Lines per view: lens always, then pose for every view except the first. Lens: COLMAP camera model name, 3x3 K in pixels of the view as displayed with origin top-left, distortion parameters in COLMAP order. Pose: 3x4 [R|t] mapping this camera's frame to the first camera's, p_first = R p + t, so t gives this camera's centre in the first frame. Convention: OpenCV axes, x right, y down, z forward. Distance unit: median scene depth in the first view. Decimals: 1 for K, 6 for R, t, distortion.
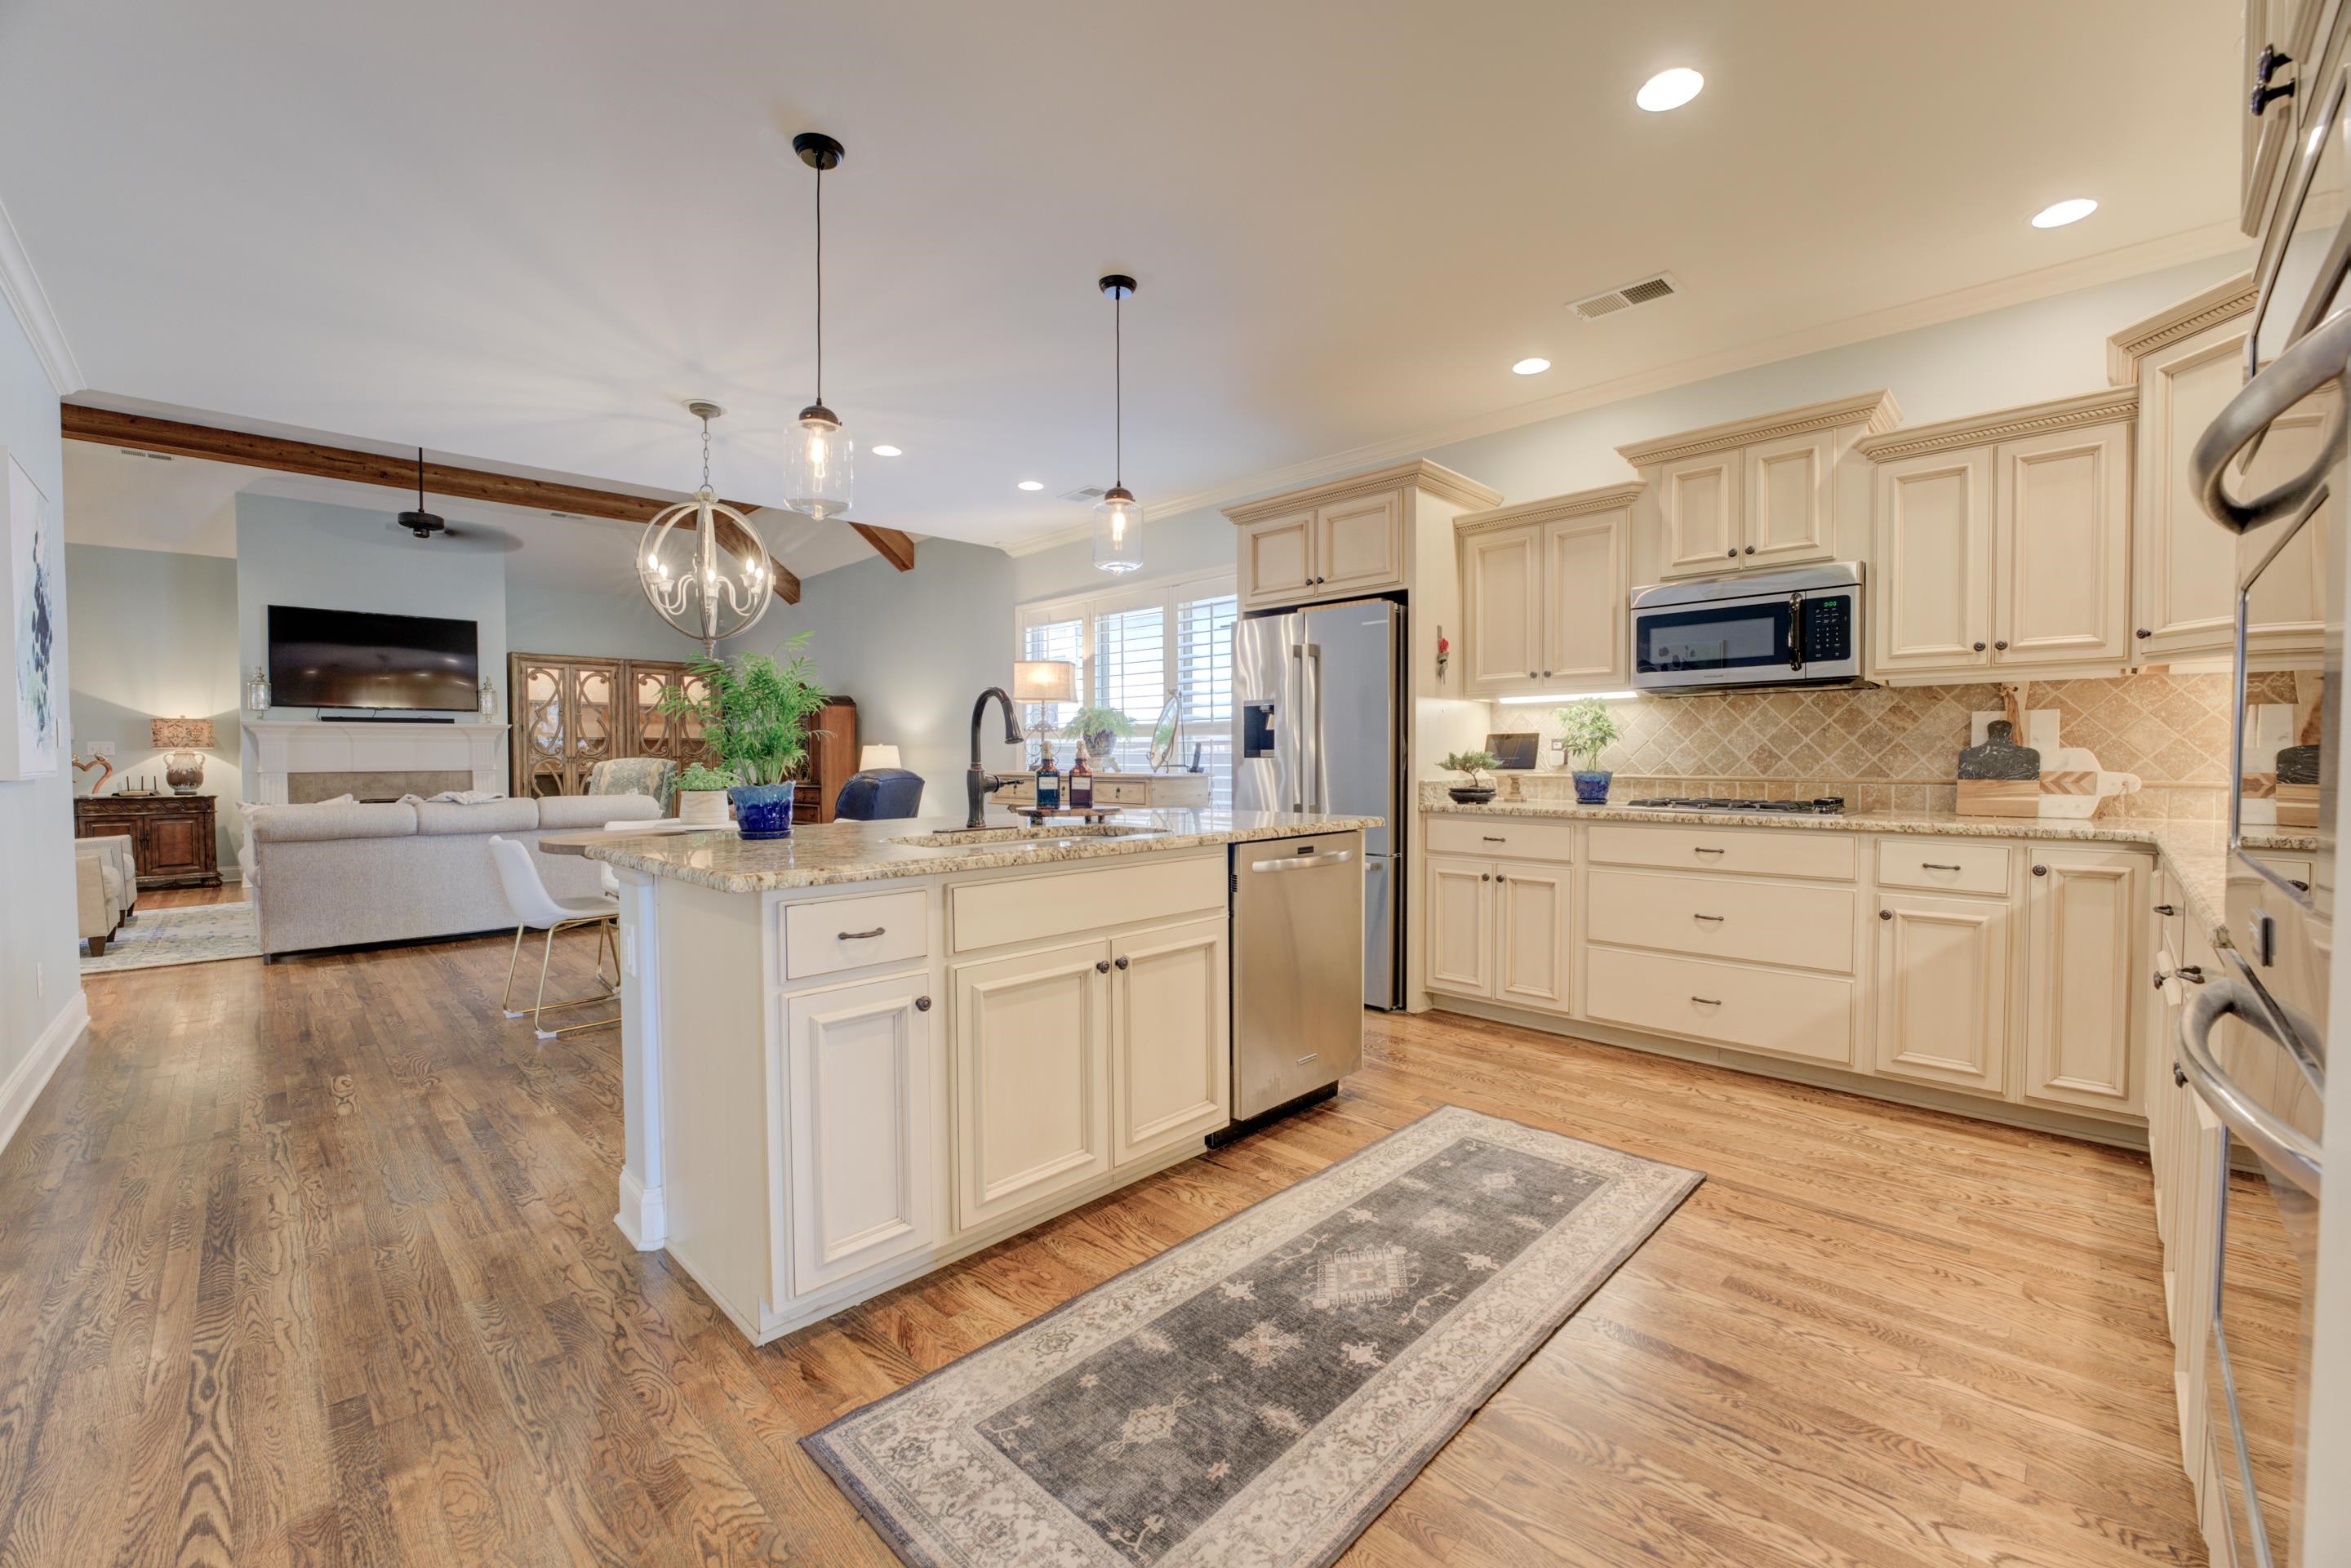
lens RADIAL K [[939.6, 0, 1175.5], [0, 939.6, 784.0], [0, 0, 1]] dist [-0.027622, 0.000008]
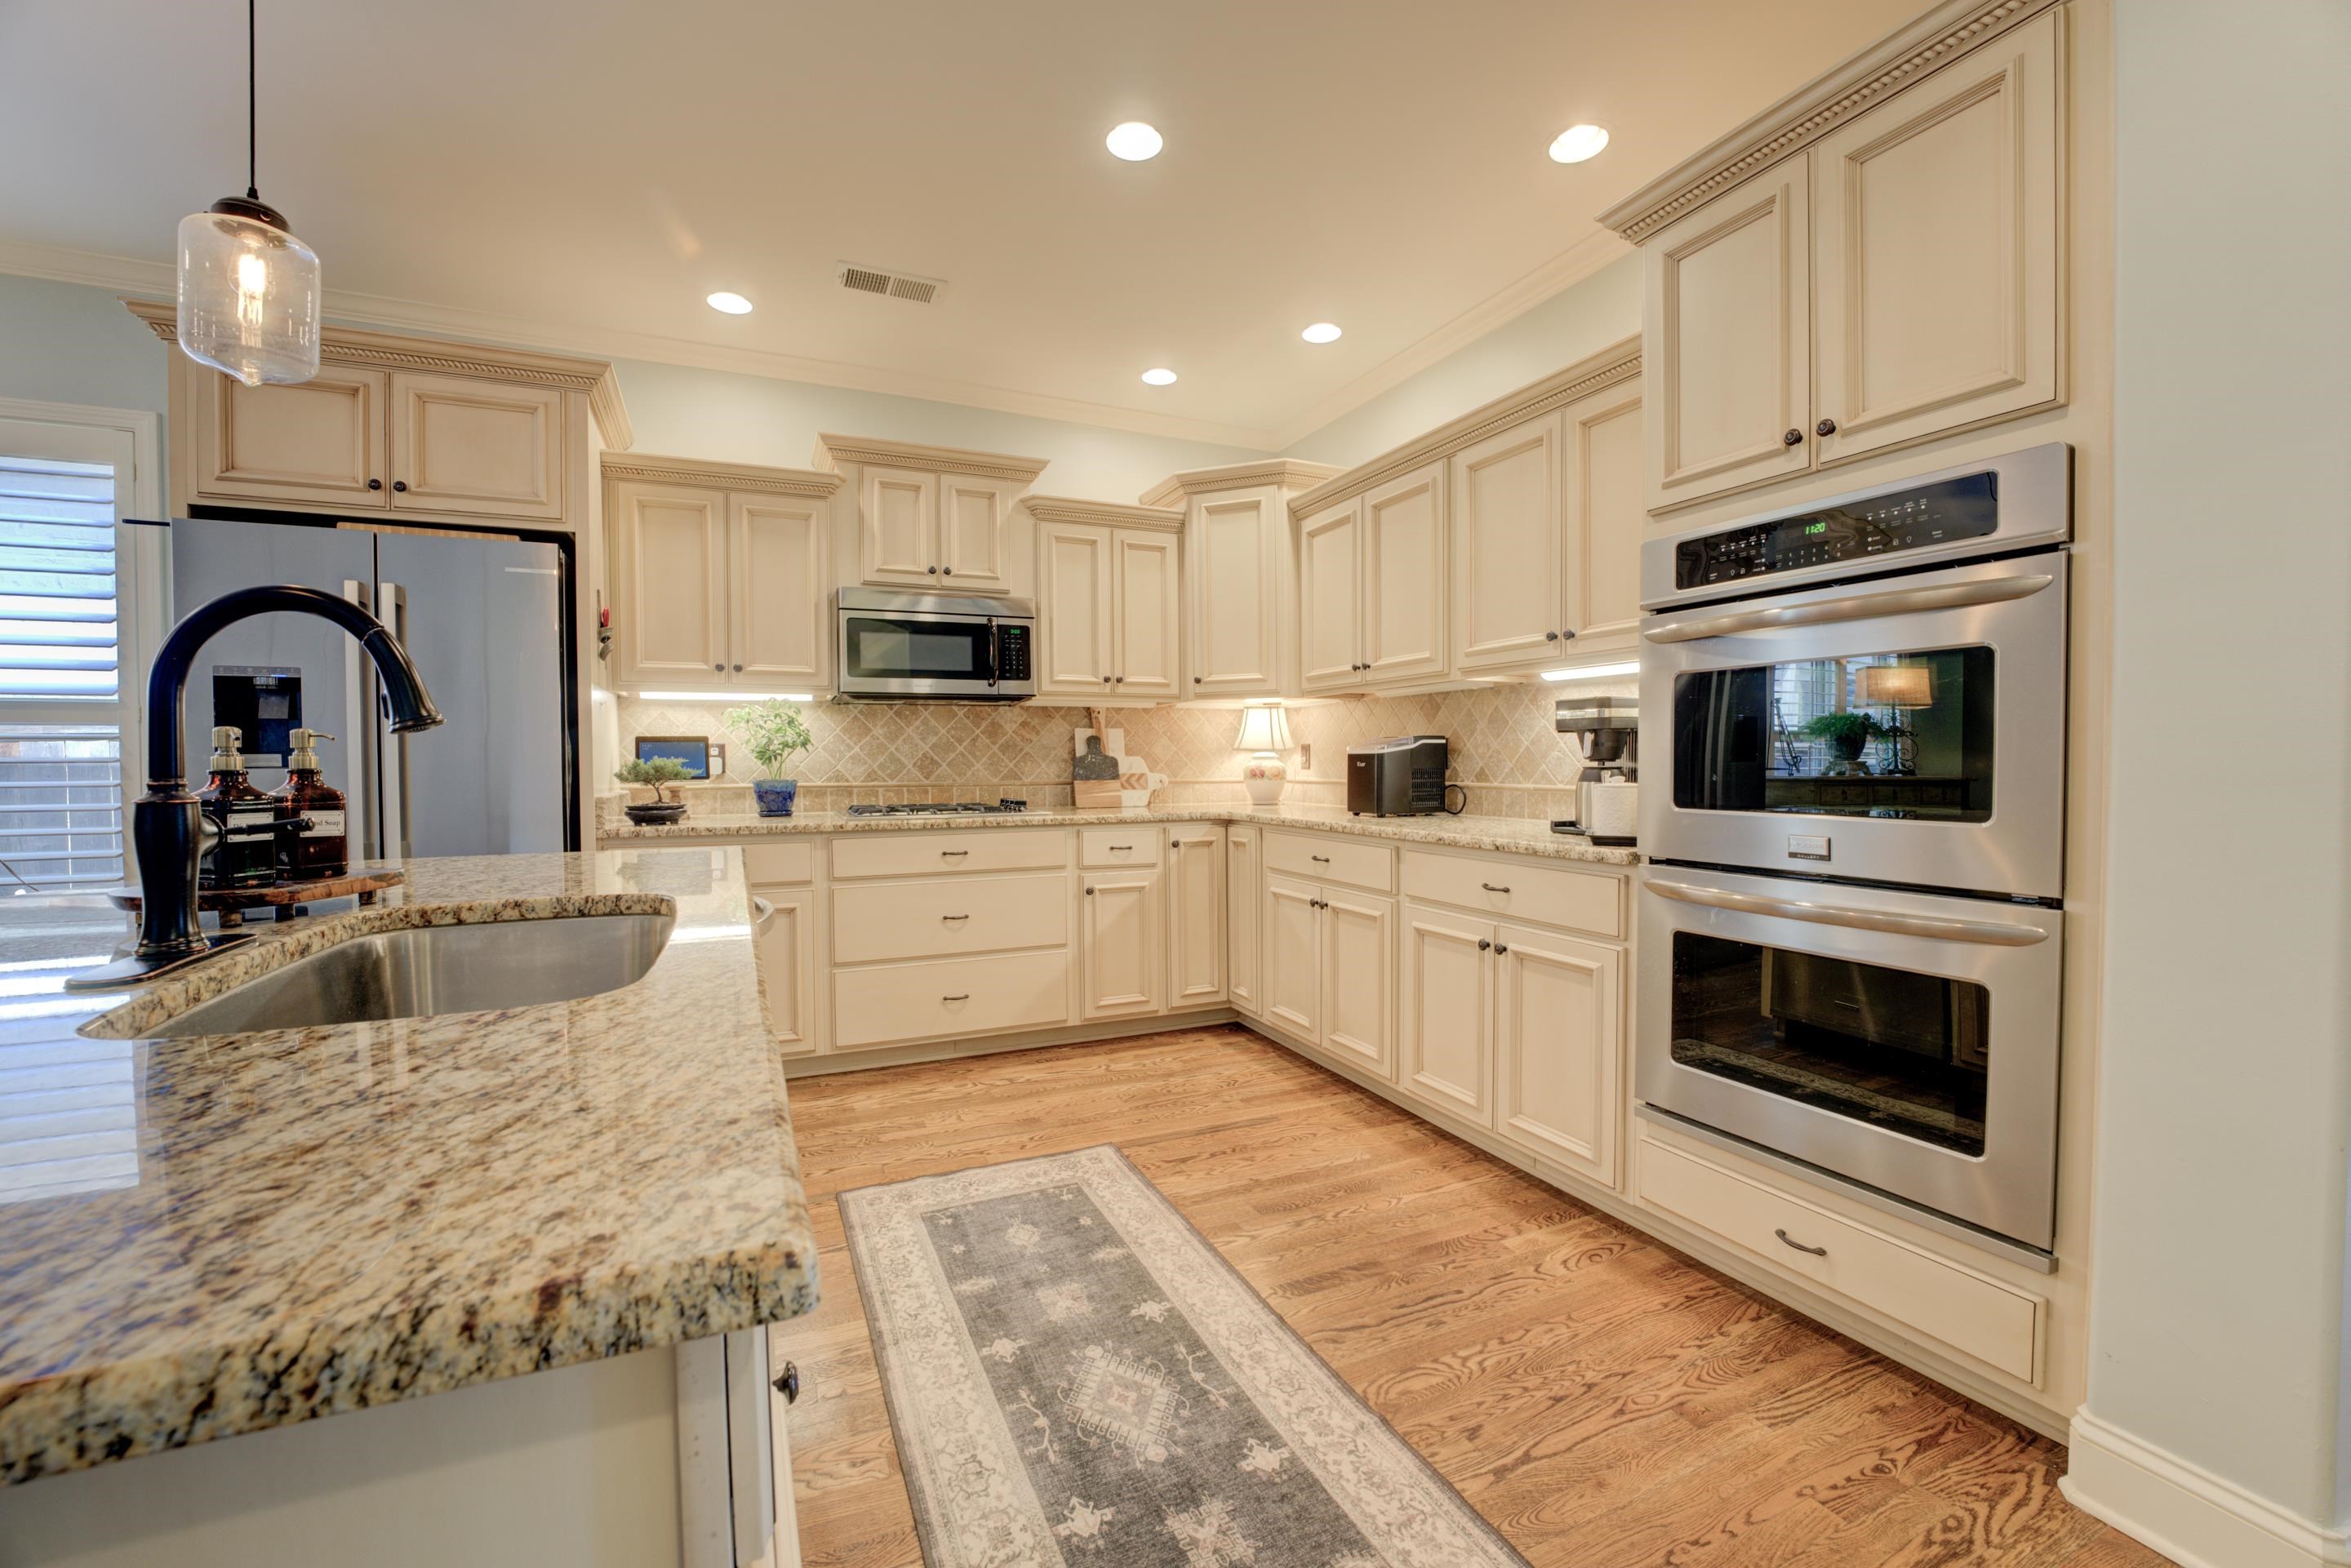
lens RADIAL K [[939.6, 0, 1175.5], [0, 939.6, 784.0], [0, 0, 1]] dist [-0.027622, 0.000008]
pose [[0.358962, -0.021043, 0.933115, -0.342857], [0.030237, 0.999483, 0.010908, -0.011003], [-0.932862, 0.024299, 0.359413, 0.421987]]
